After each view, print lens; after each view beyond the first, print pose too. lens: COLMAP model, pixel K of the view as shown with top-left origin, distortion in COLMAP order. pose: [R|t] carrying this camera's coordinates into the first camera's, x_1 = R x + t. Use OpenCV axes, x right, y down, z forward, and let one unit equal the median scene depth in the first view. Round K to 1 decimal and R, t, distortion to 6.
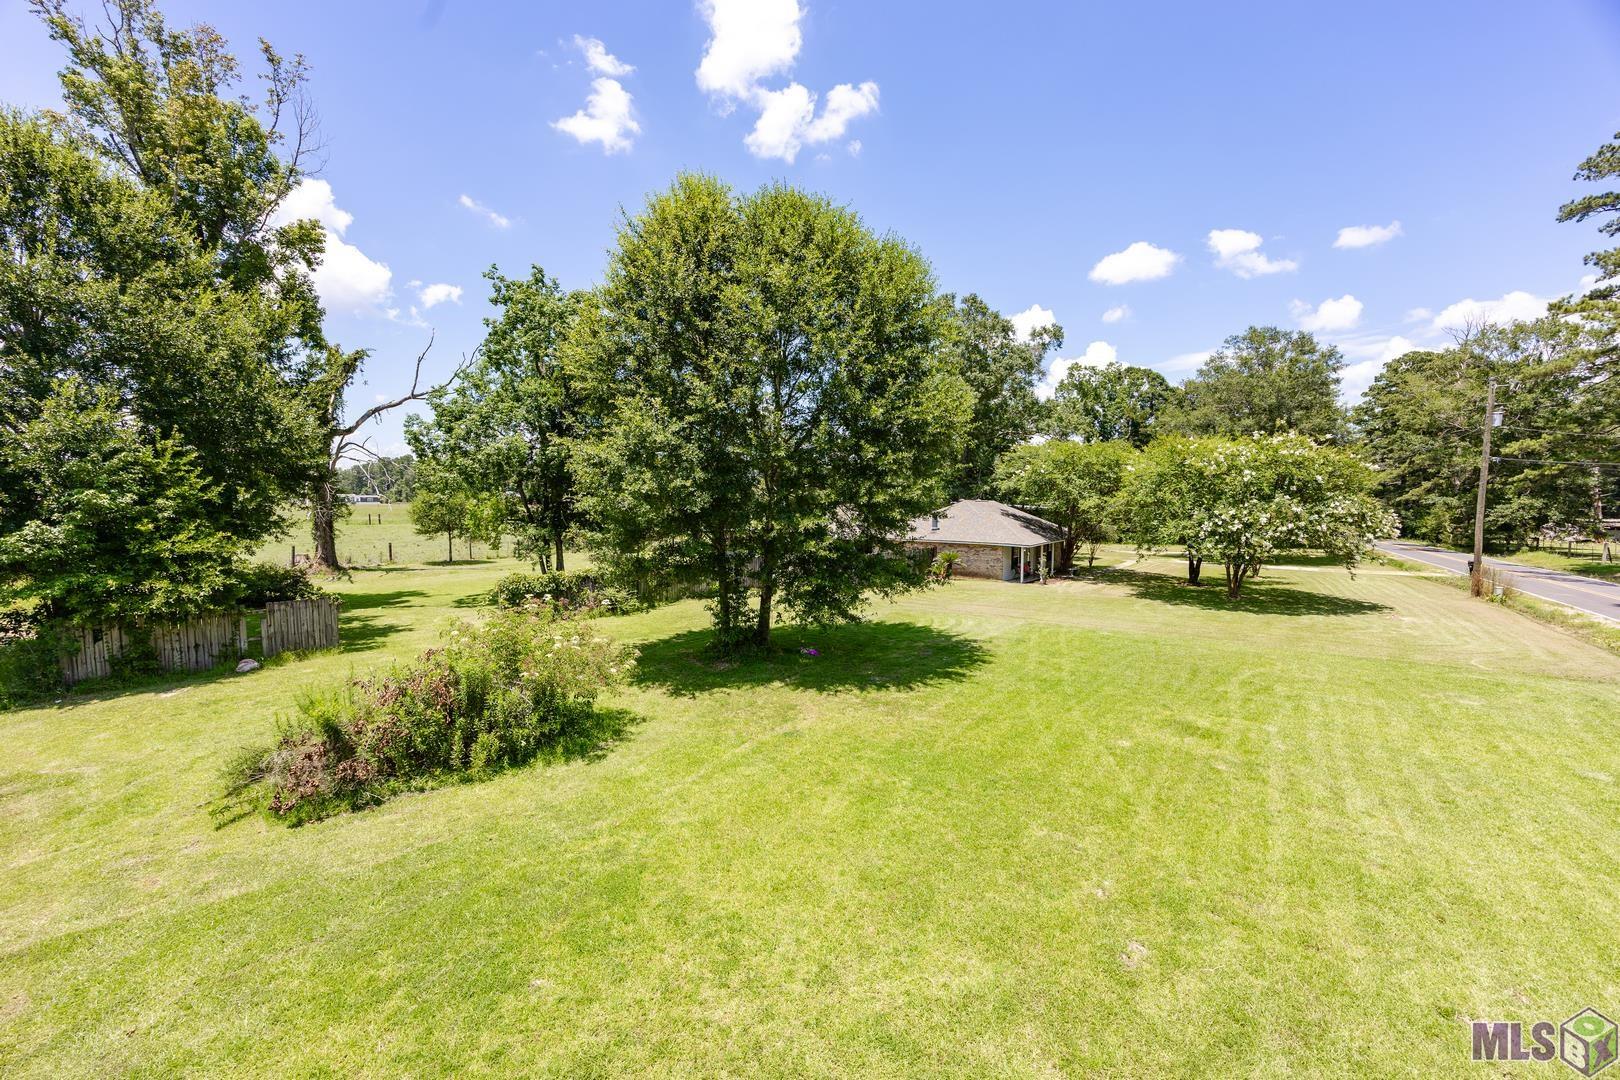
lens RADIAL K [[610.9, 0, 810.9], [0, 610.9, 541.5], [0, 0, 1]] dist [-0.003914, -0.000542]
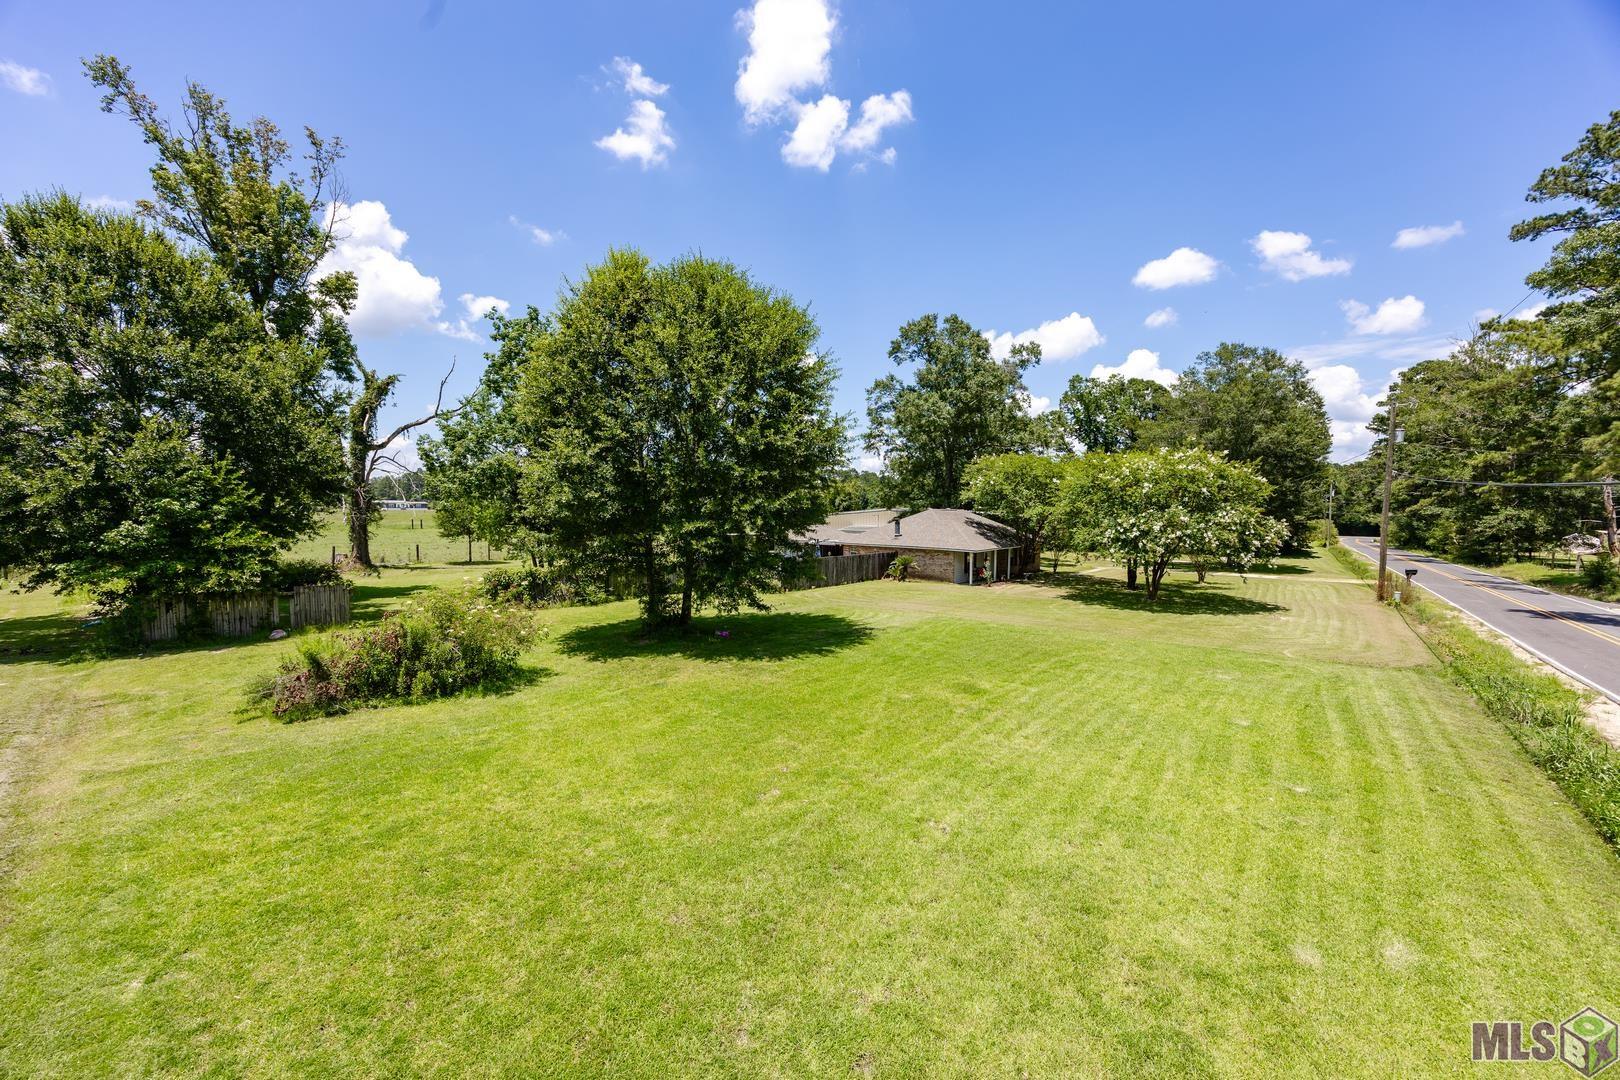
lens RADIAL K [[610.9, 0, 810.9], [0, 610.9, 541.5], [0, 0, 1]] dist [-0.003914, -0.000542]
pose [[0.998336, 0.007498, -0.057180, 0.213870], [-0.008234, 0.999886, -0.012648, 0.010503], [0.057079, 0.013098, 0.998284, -0.176964]]
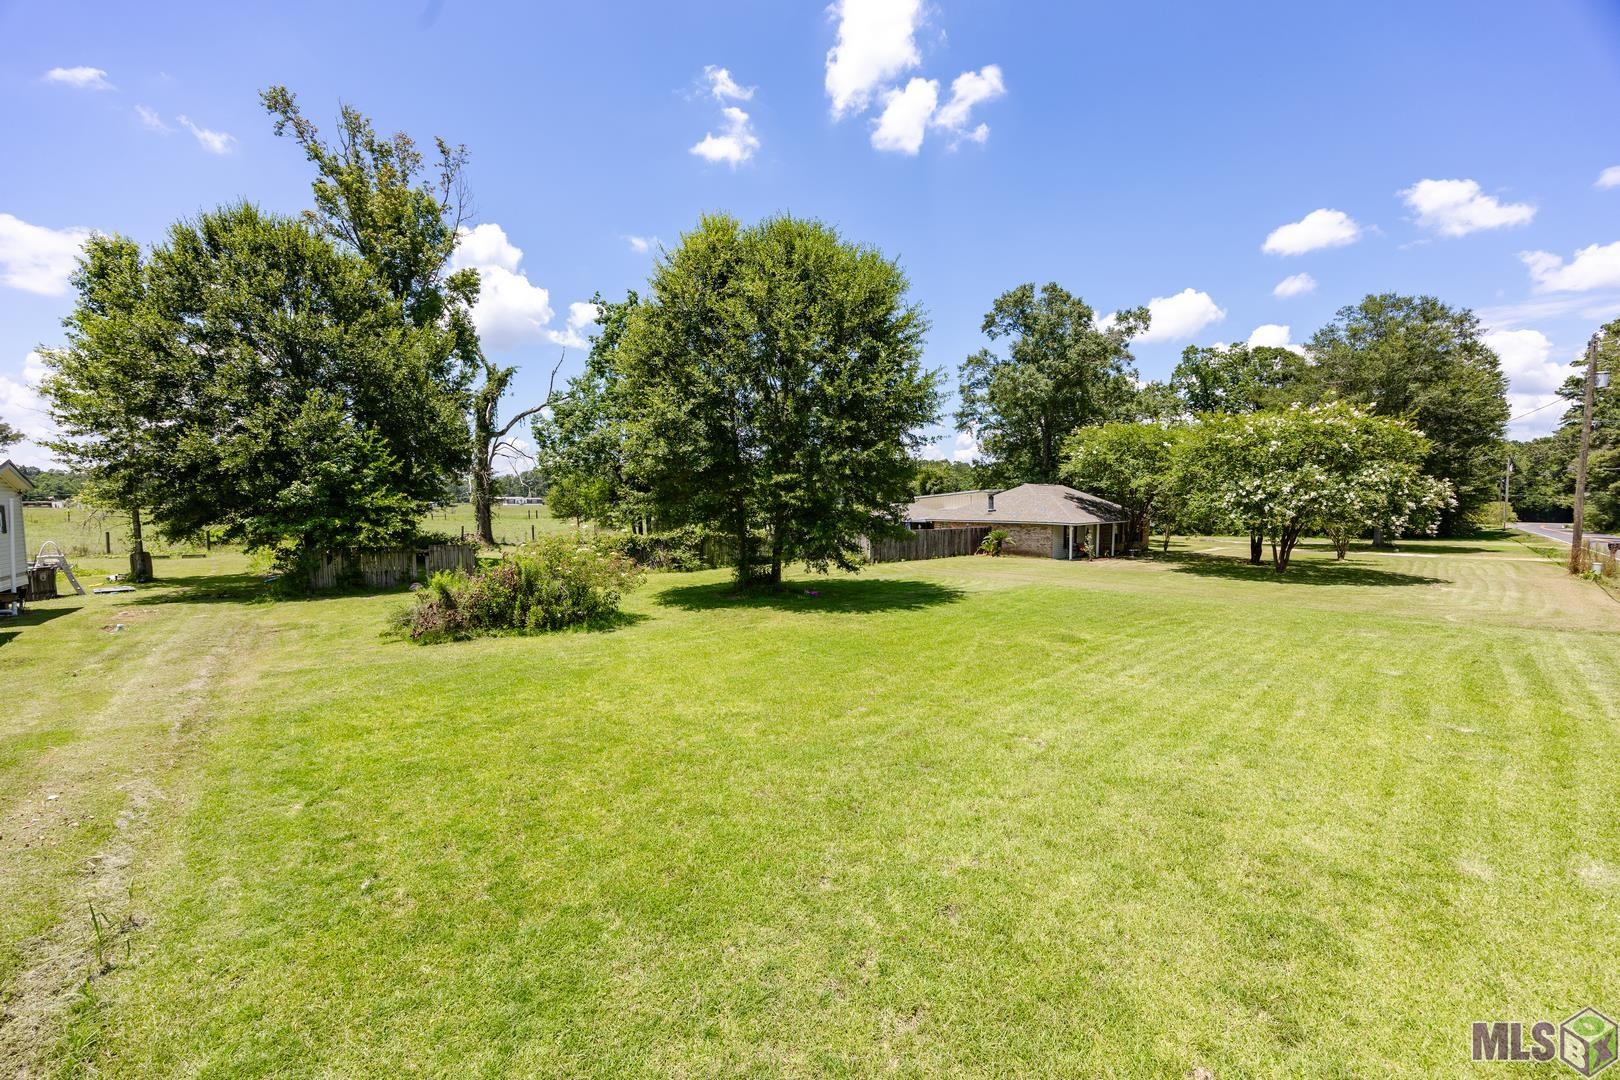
lens RADIAL K [[610.9, 0, 810.9], [0, 610.9, 541.5], [0, 0, 1]] dist [-0.003914, -0.000542]
pose [[0.979182, 0.007278, -0.202853, 0.216790], [-0.007918, 0.999966, -0.002347, 0.071908], [0.202829, 0.003904, 0.979206, -0.172567]]
